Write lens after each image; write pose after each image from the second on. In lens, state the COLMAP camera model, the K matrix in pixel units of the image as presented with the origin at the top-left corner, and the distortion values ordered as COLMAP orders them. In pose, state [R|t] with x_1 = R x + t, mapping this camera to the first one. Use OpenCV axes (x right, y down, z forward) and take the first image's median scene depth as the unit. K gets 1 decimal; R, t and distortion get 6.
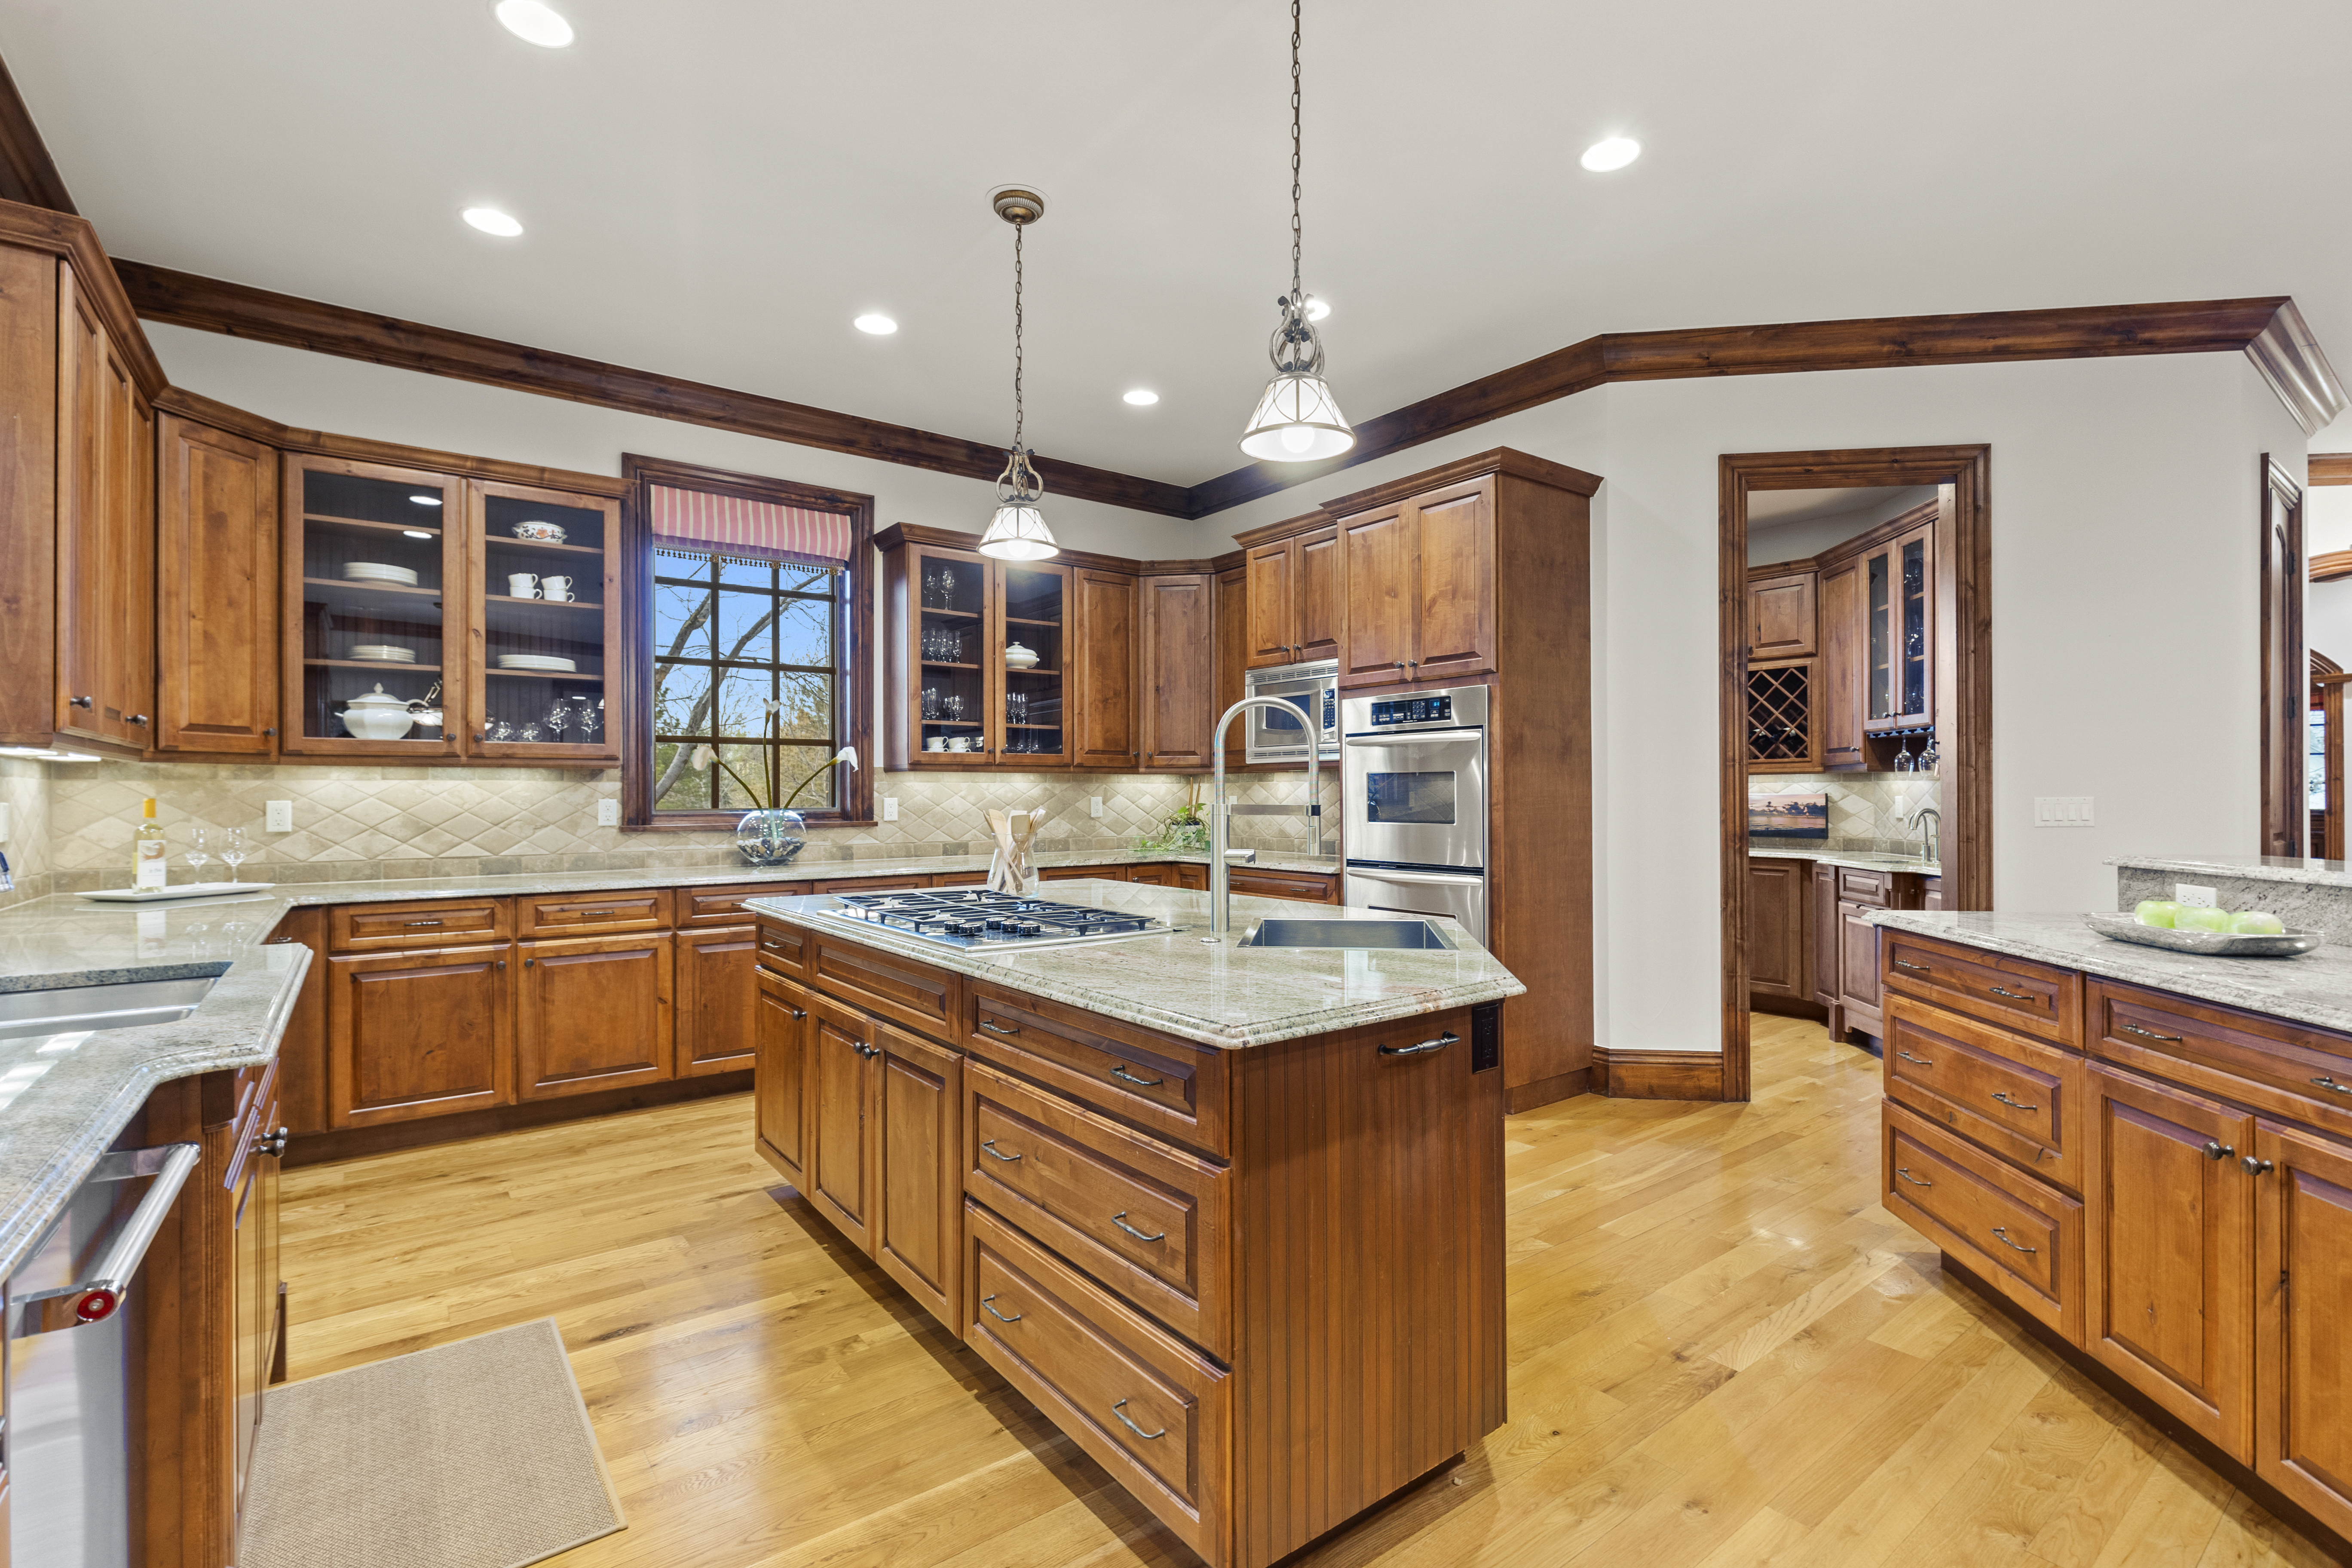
lens RADIAL K [[1057.5, 0, 1173.6], [0, 1057.5, 788.7], [0, 0, 1]] dist [0.005632, -0.001306]
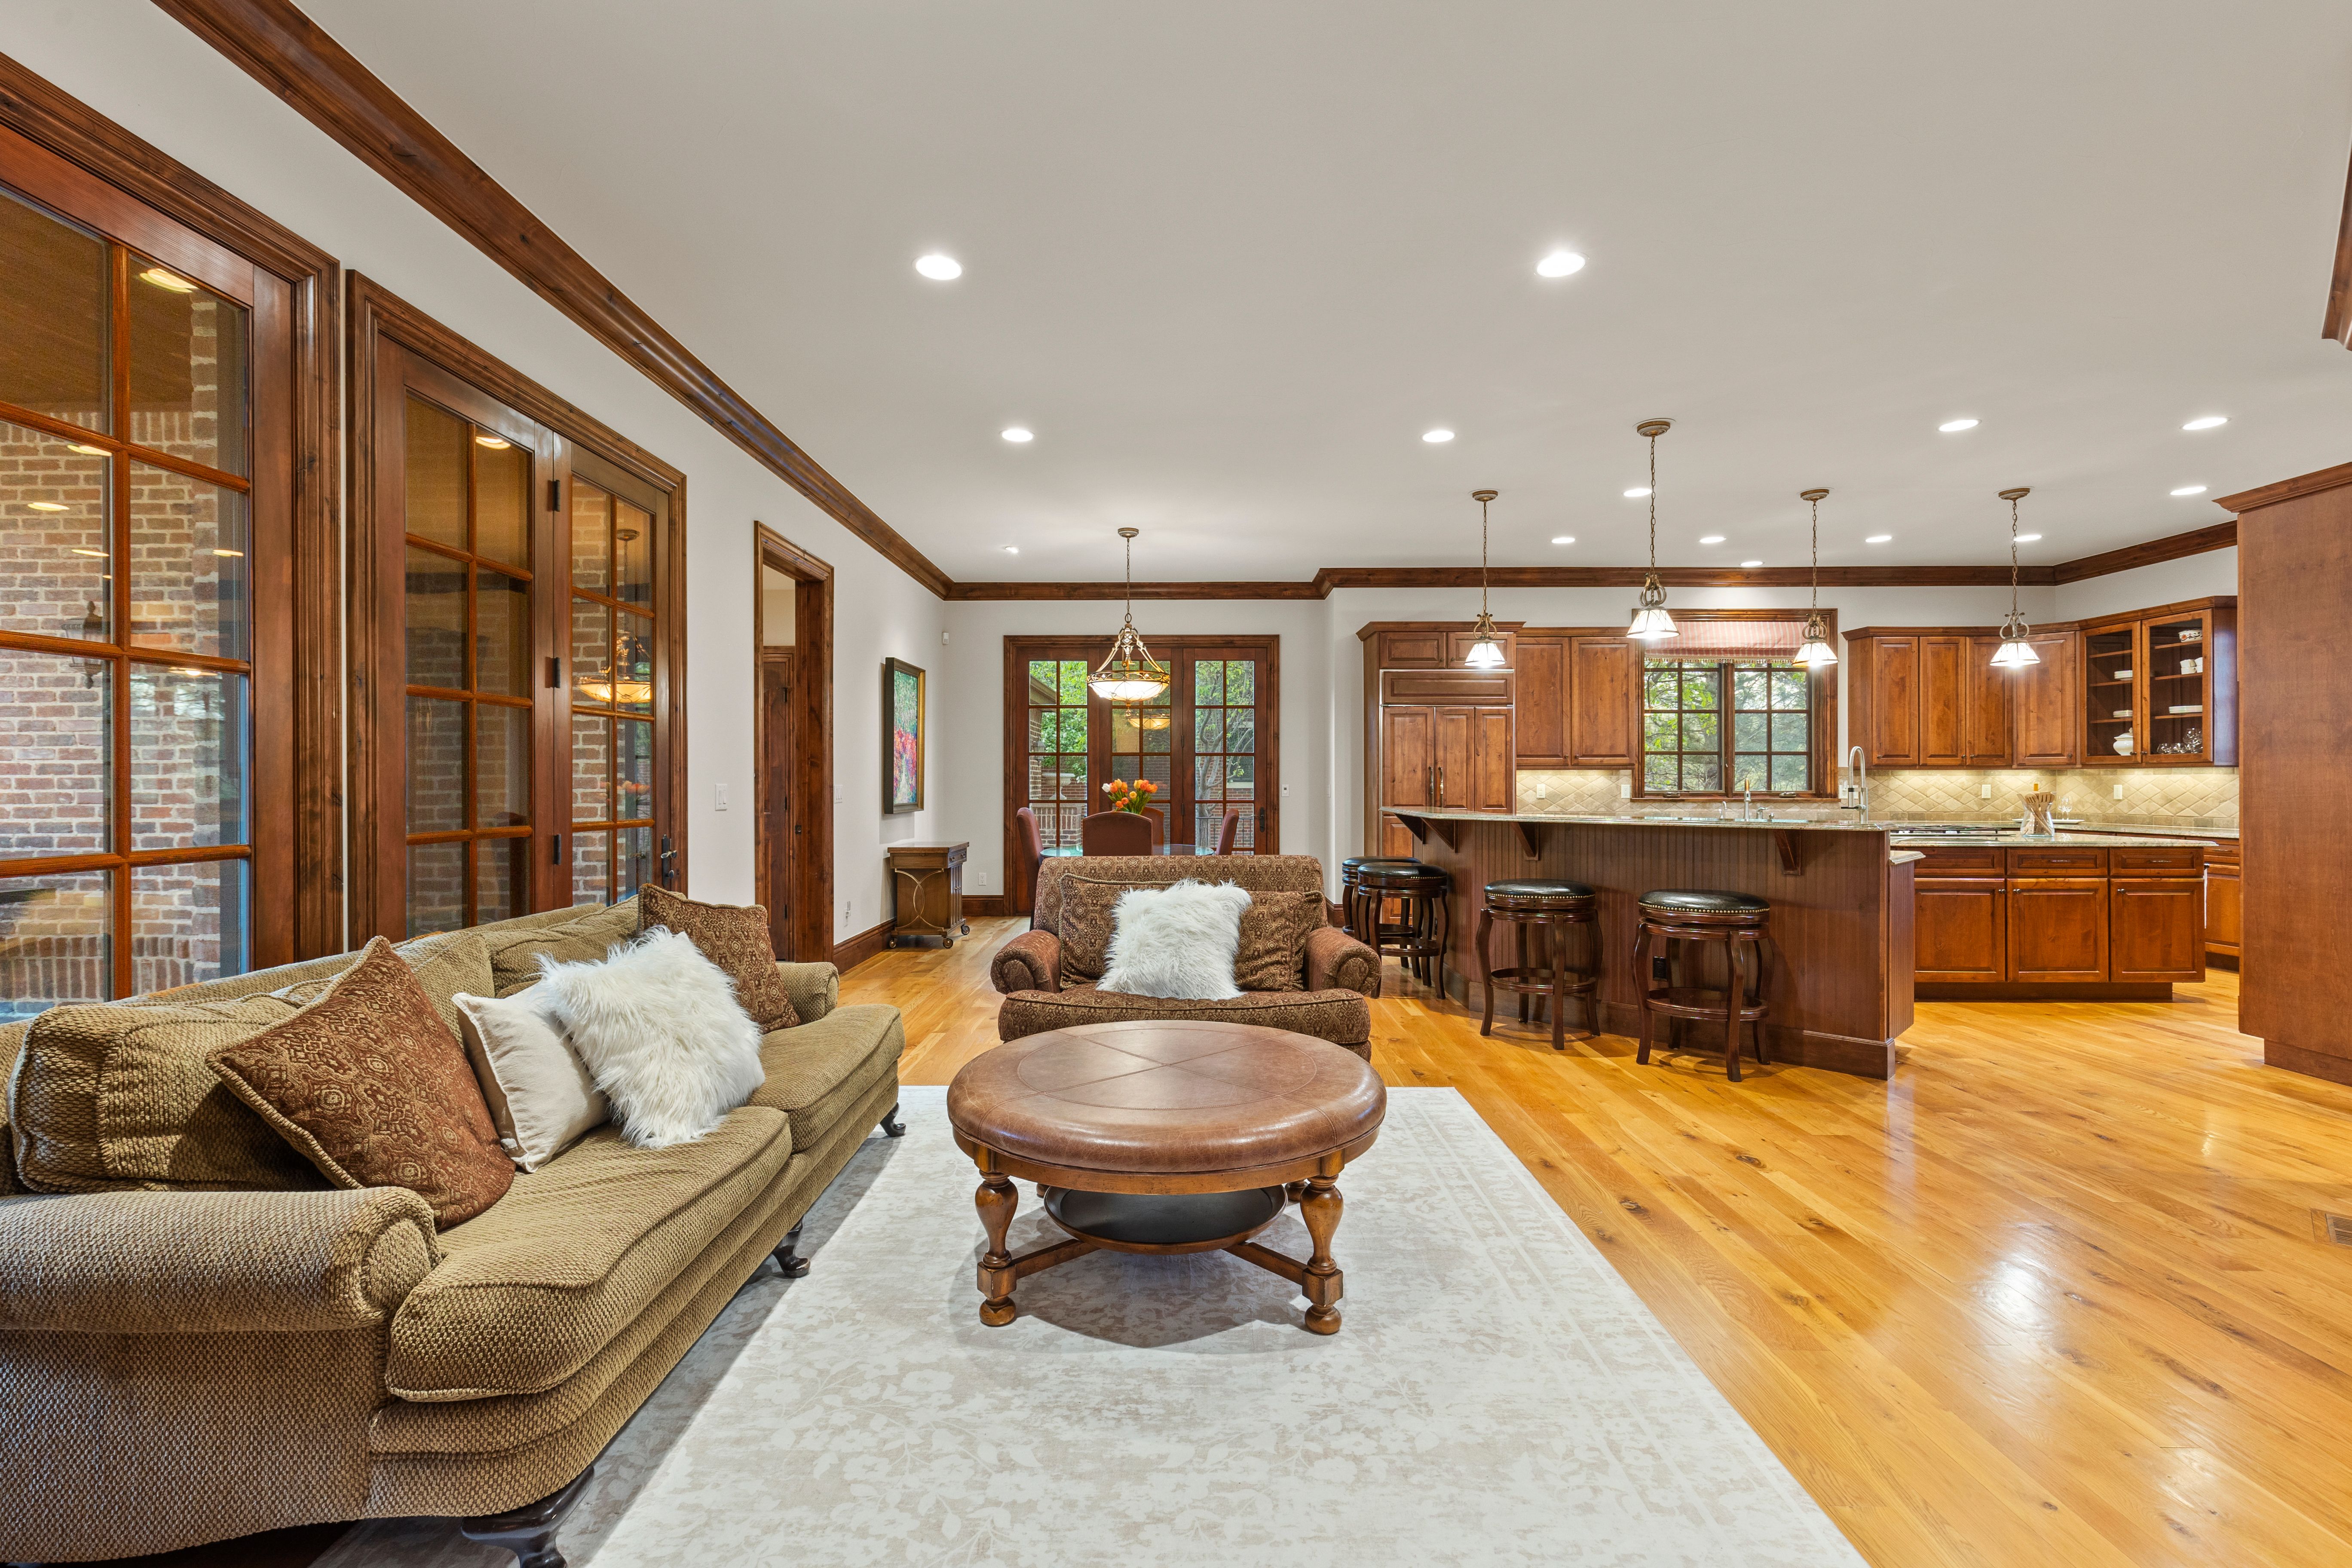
lens RADIAL K [[1057.5, 0, 1168.3], [0, 1057.5, 780.6], [0, 0, 1]] dist [0.005632, -0.001306]
pose [[-0.626632, 0.000360, -0.779315, 1.929324], [0.004585, 0.999984, -0.003225, 0.001019], [0.779302, -0.005594, -0.626624, 0.789143]]
